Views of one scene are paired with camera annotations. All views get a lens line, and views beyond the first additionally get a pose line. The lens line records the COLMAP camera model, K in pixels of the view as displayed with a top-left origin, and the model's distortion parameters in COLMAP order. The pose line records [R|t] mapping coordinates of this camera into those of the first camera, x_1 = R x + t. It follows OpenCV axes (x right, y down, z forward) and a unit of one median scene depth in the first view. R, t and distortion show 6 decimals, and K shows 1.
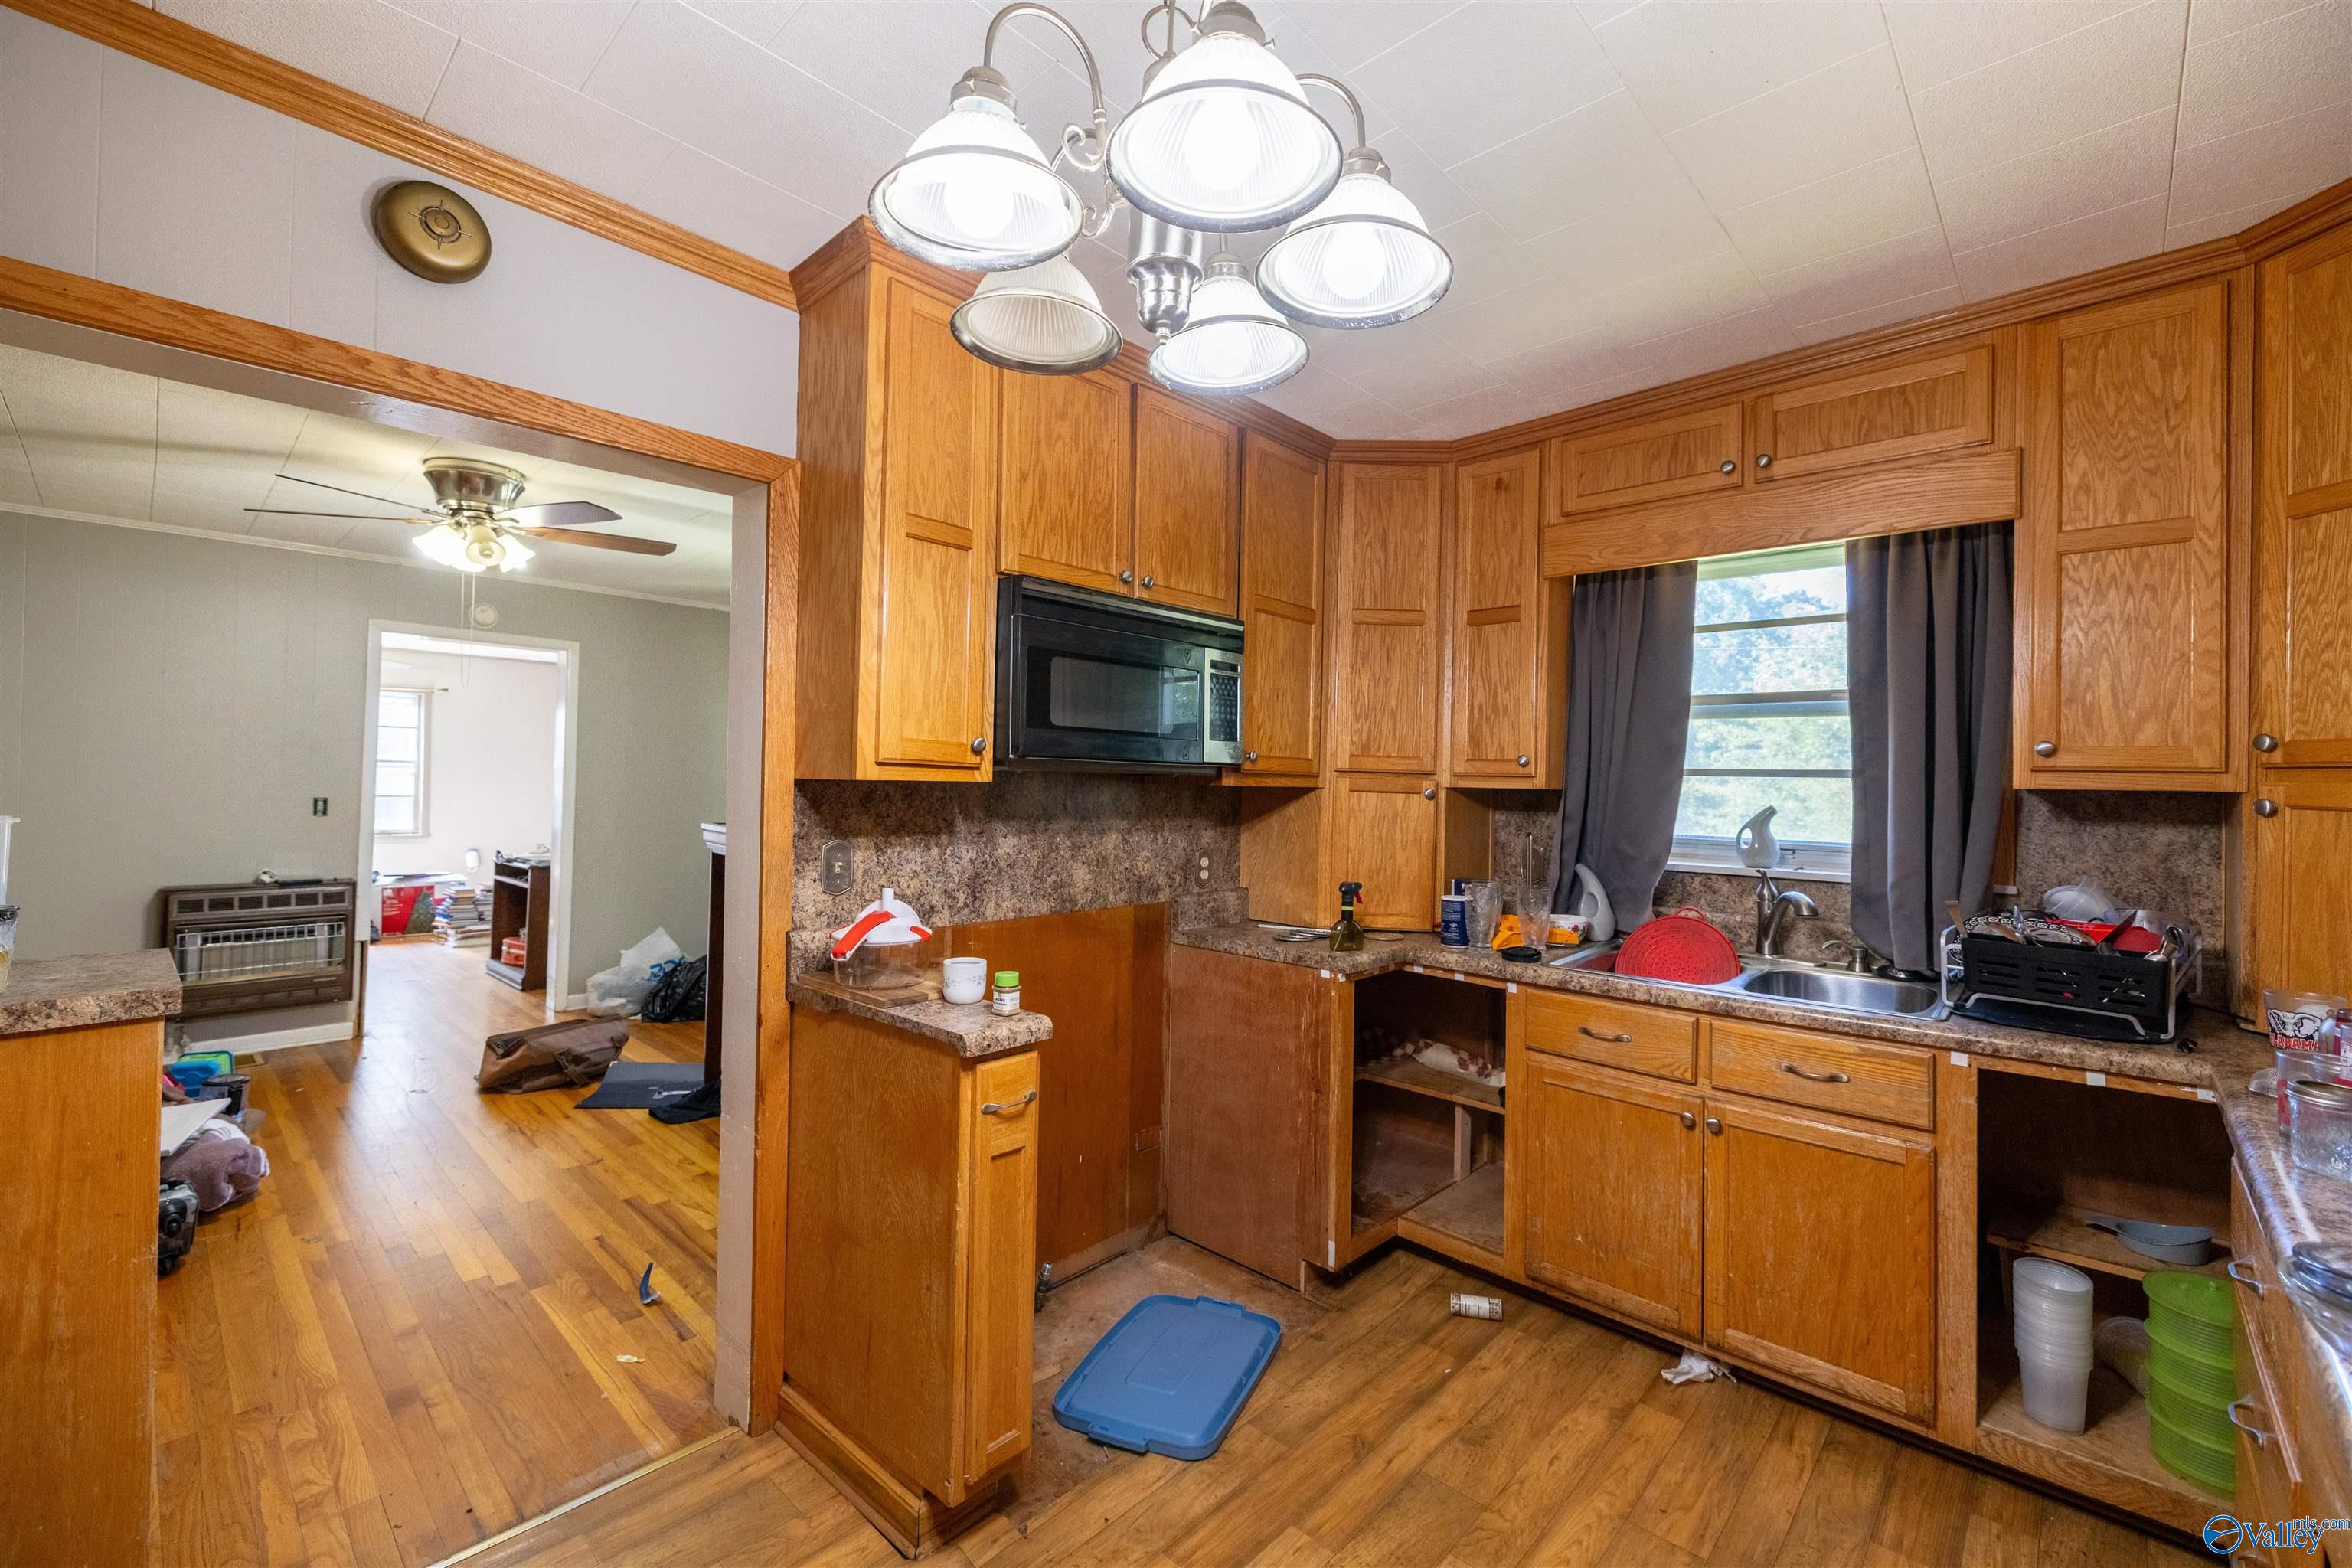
lens RADIAL K [[984.8, 0, 1170.3], [0, 984.8, 771.0], [0, 0, 1]] dist [-0.000076, 0.000777]
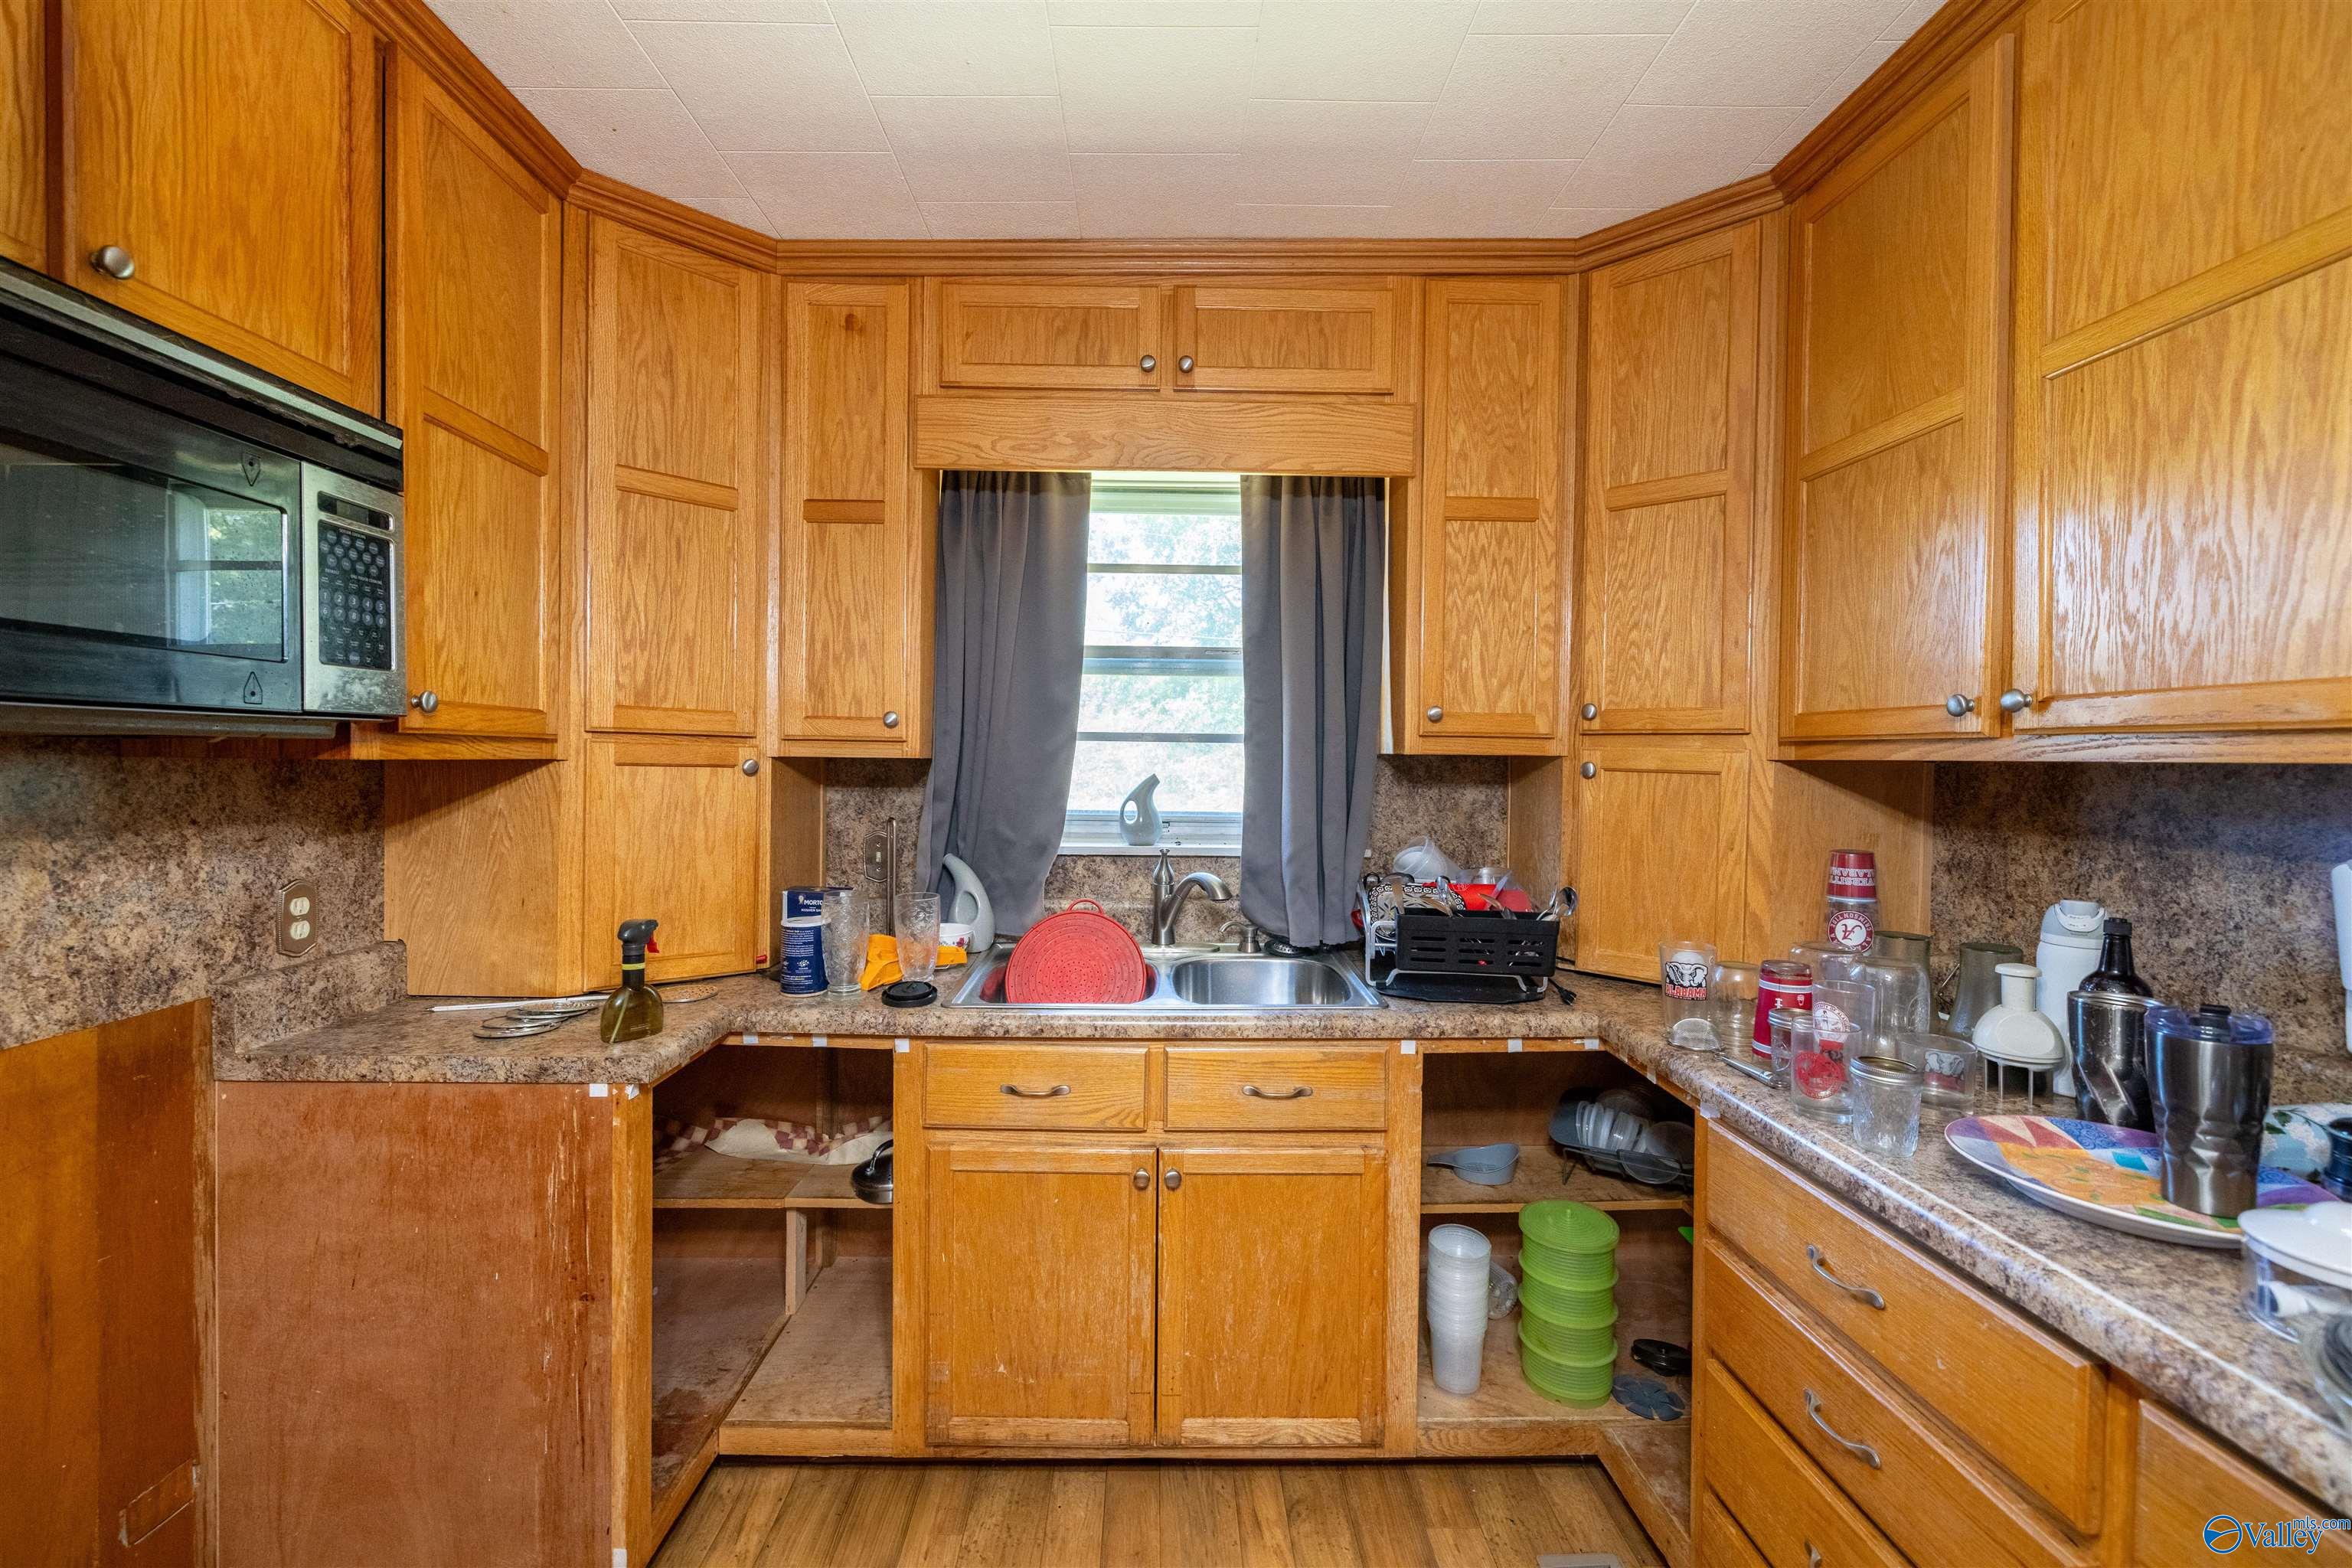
lens RADIAL K [[984.8, 0, 1170.3], [0, 984.8, 771.0], [0, 0, 1]] dist [-0.000076, 0.000777]
pose [[0.711222, -0.020913, 0.702656, -0.002460], [-0.005256, 0.999371, 0.035064, 0.001278], [-0.702948, -0.028631, 0.710665, 0.365694]]
